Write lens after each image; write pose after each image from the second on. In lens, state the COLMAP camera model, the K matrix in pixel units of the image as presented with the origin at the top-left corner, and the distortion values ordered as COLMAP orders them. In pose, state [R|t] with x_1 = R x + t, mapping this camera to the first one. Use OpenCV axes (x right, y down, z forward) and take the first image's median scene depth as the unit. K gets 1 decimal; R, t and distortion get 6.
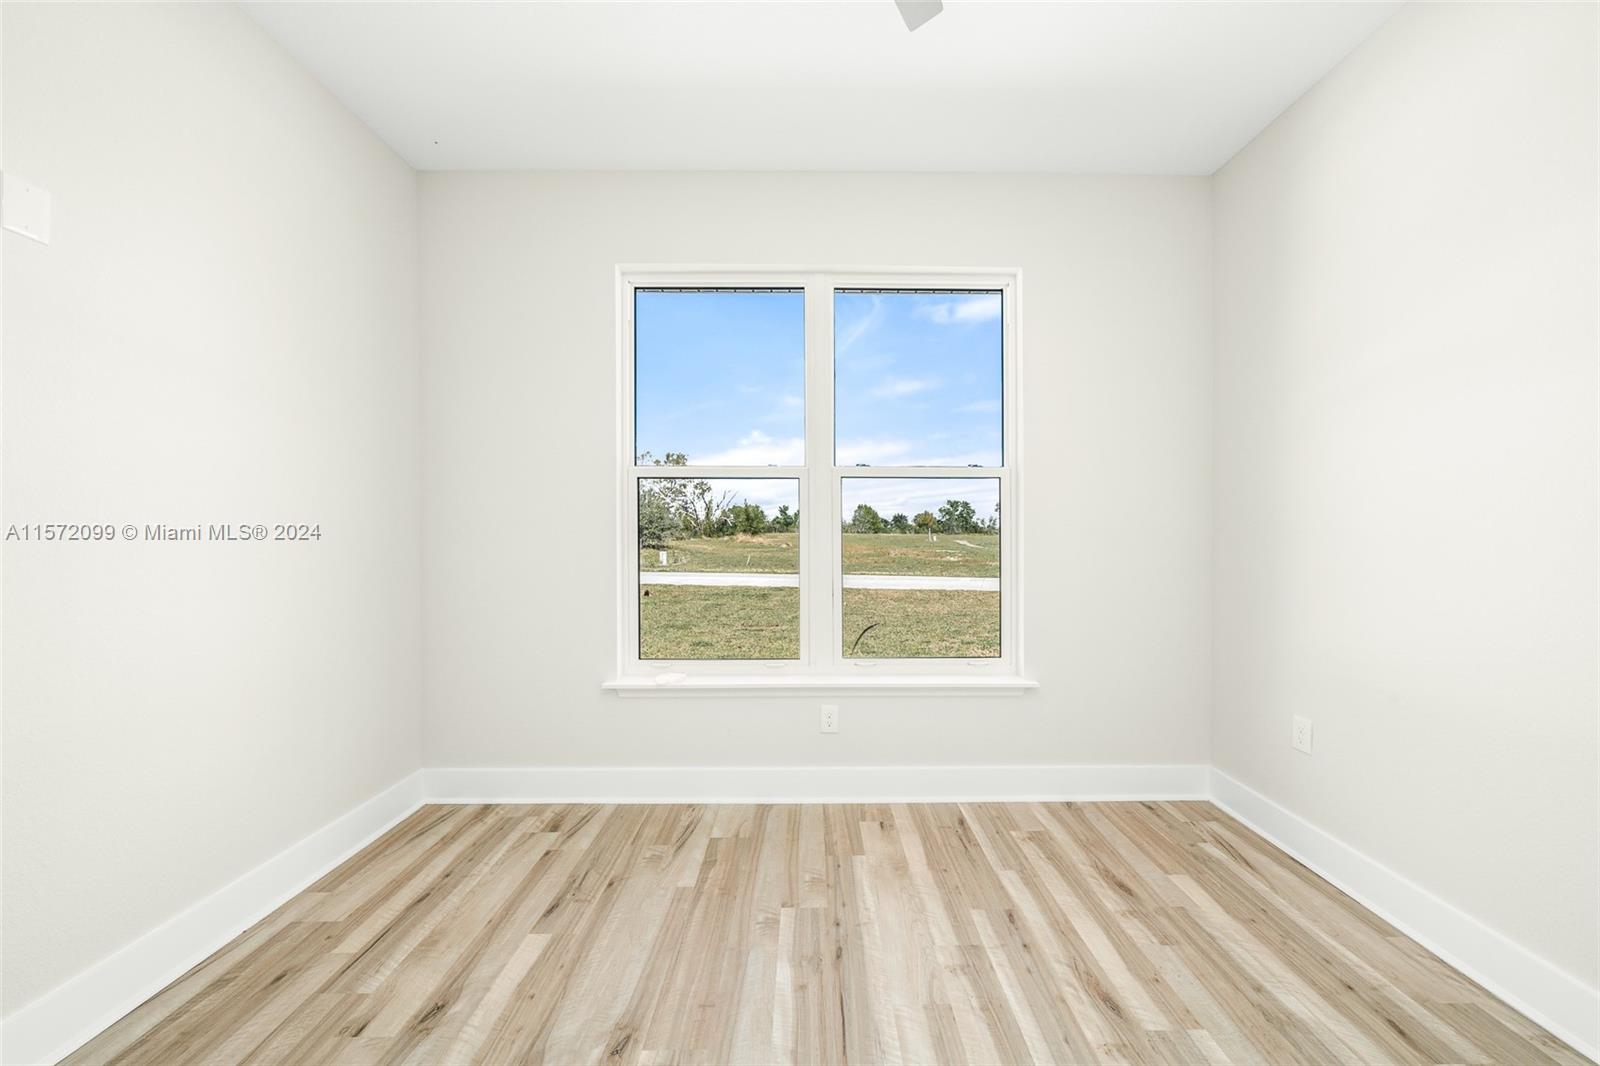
lens RADIAL K [[567.1, 0, 817.6], [0, 567.1, 536.5], [0, 0, 1]] dist [-0.003697, -0.000165]
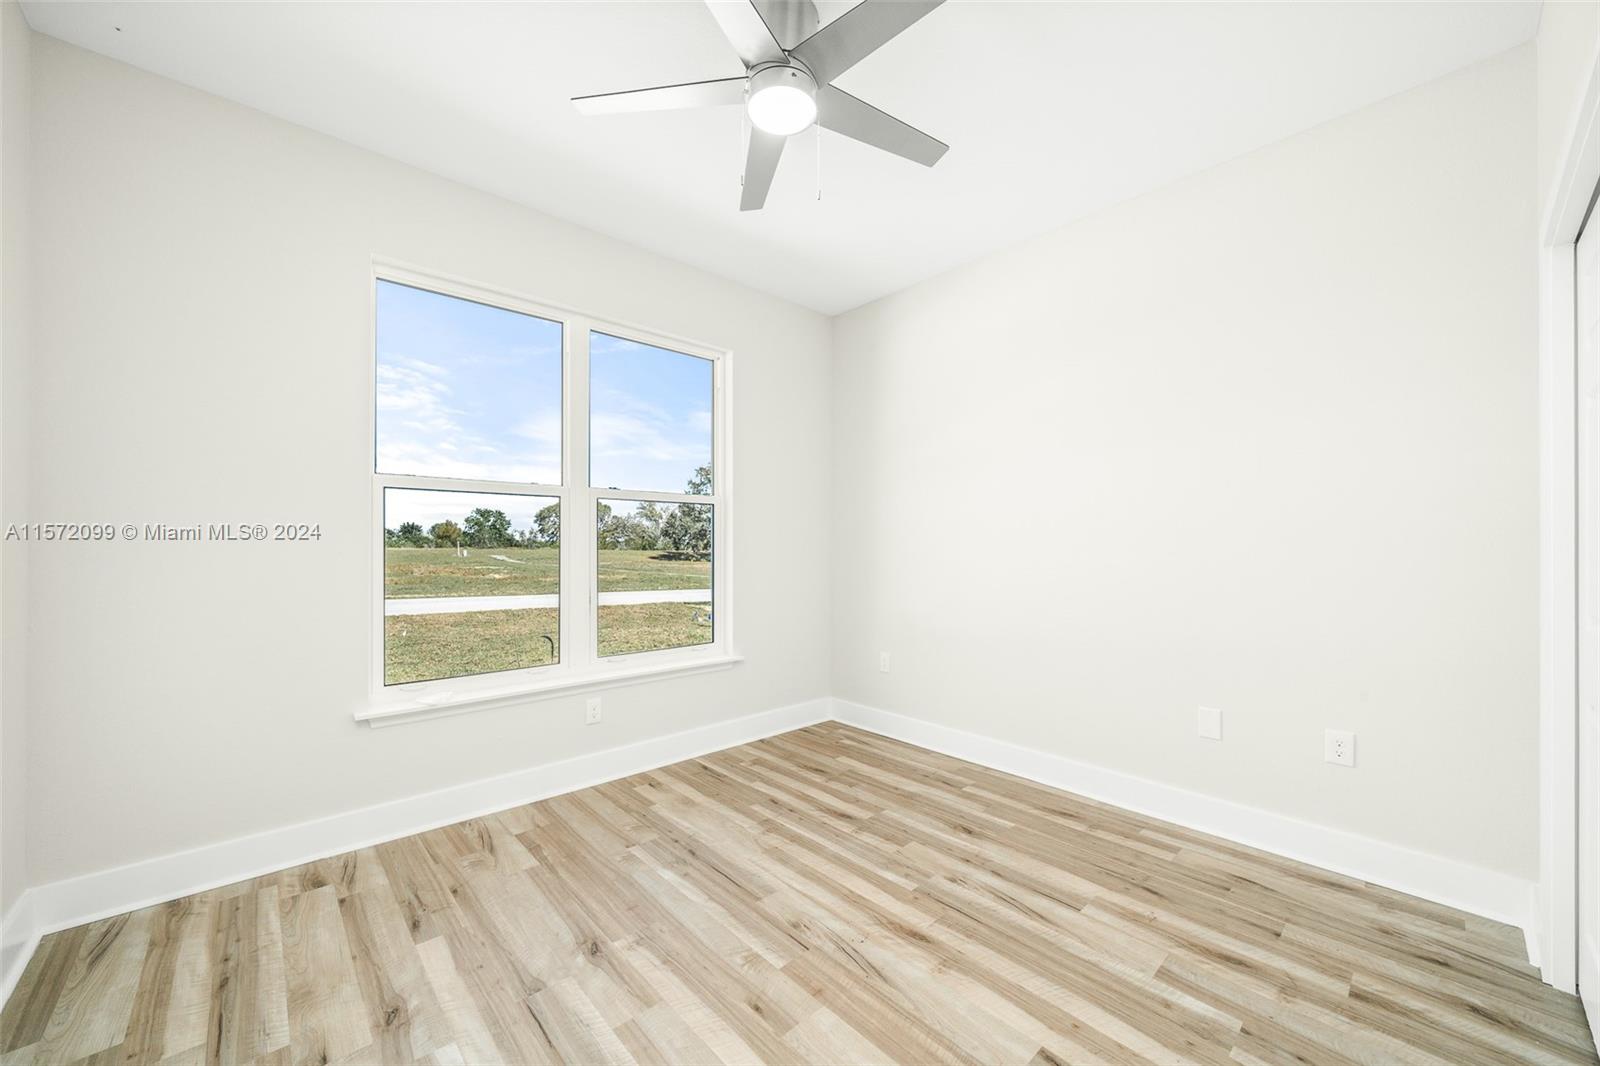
lens RADIAL K [[609.7, 0, 790.5], [0, 609.7, 543.3], [0, 0, 1]] dist [-0.000295, 0.000021]
pose [[0.752697, -0.000097, 0.658368, -0.536086], [0.007596, 0.999935, -0.008538, 0.000629], [-0.658324, 0.011428, 0.752648, -0.197805]]
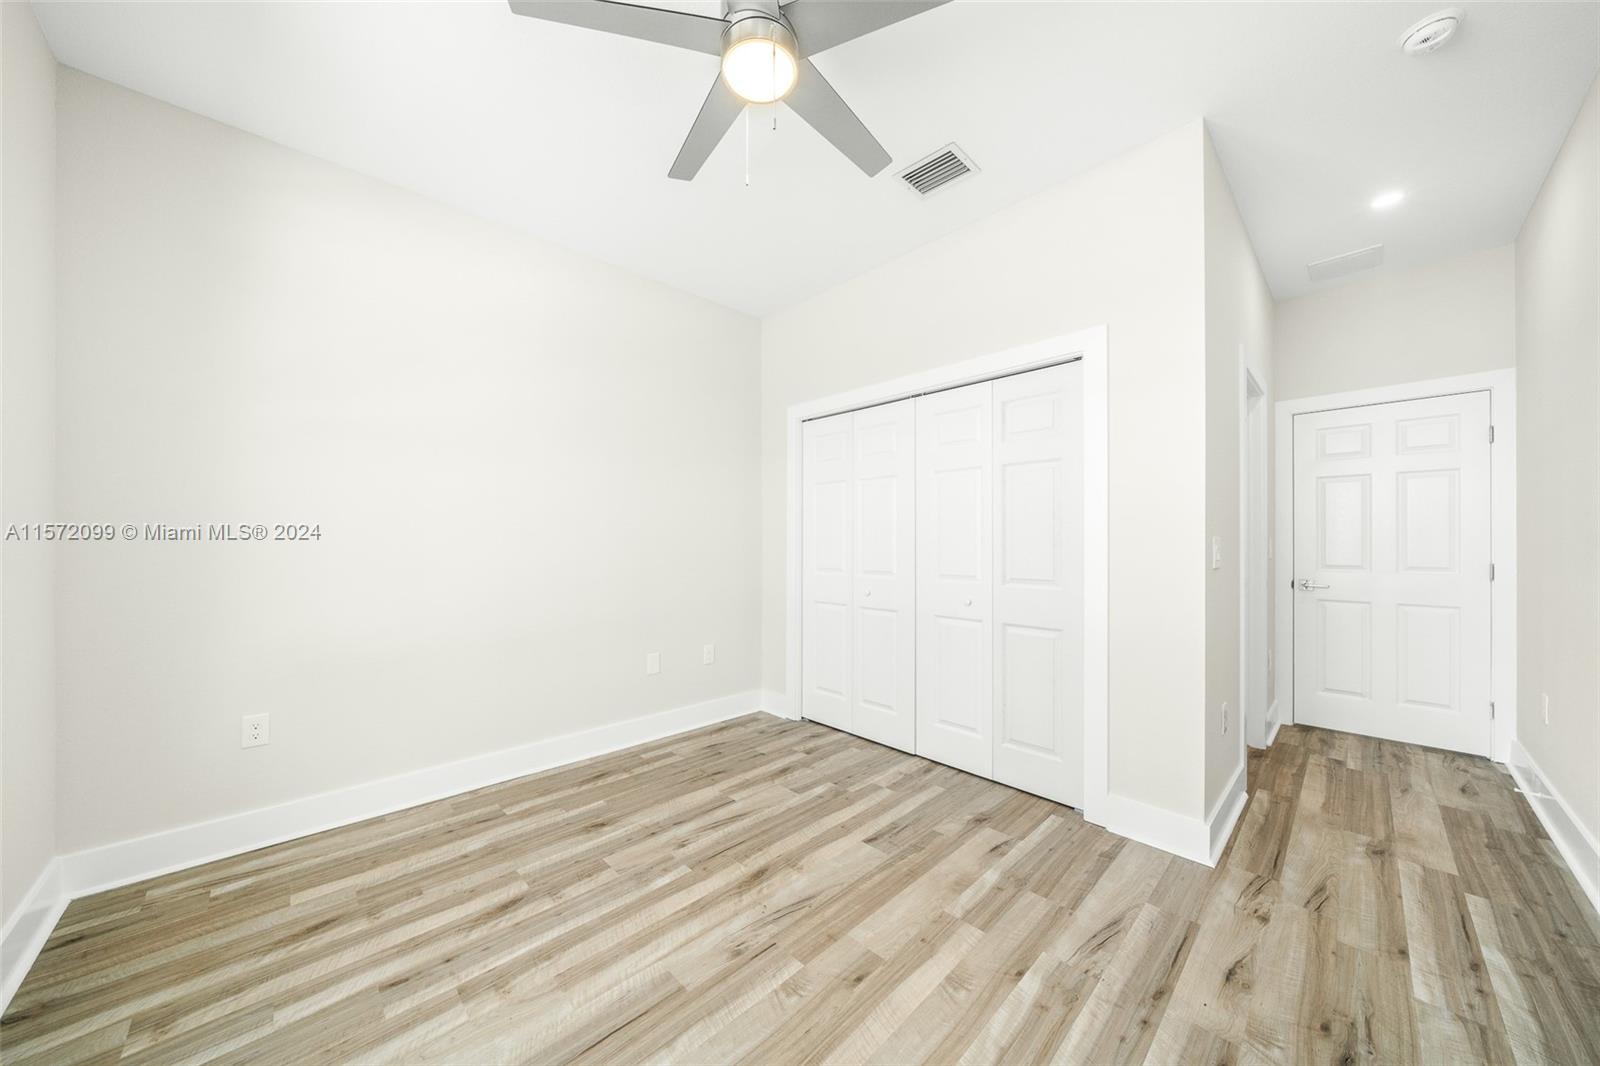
lens RADIAL K [[536.6, 0, 800.0], [0, 536.6, 533.0], [0, 0, 1]] dist [-0.002337, -0.000104]
pose [[-0.683877, 0.006884, 0.729565, -0.535725], [0.002083, 0.999970, -0.007483, -0.011294], [-0.729594, -0.003597, -0.683871, 0.862147]]
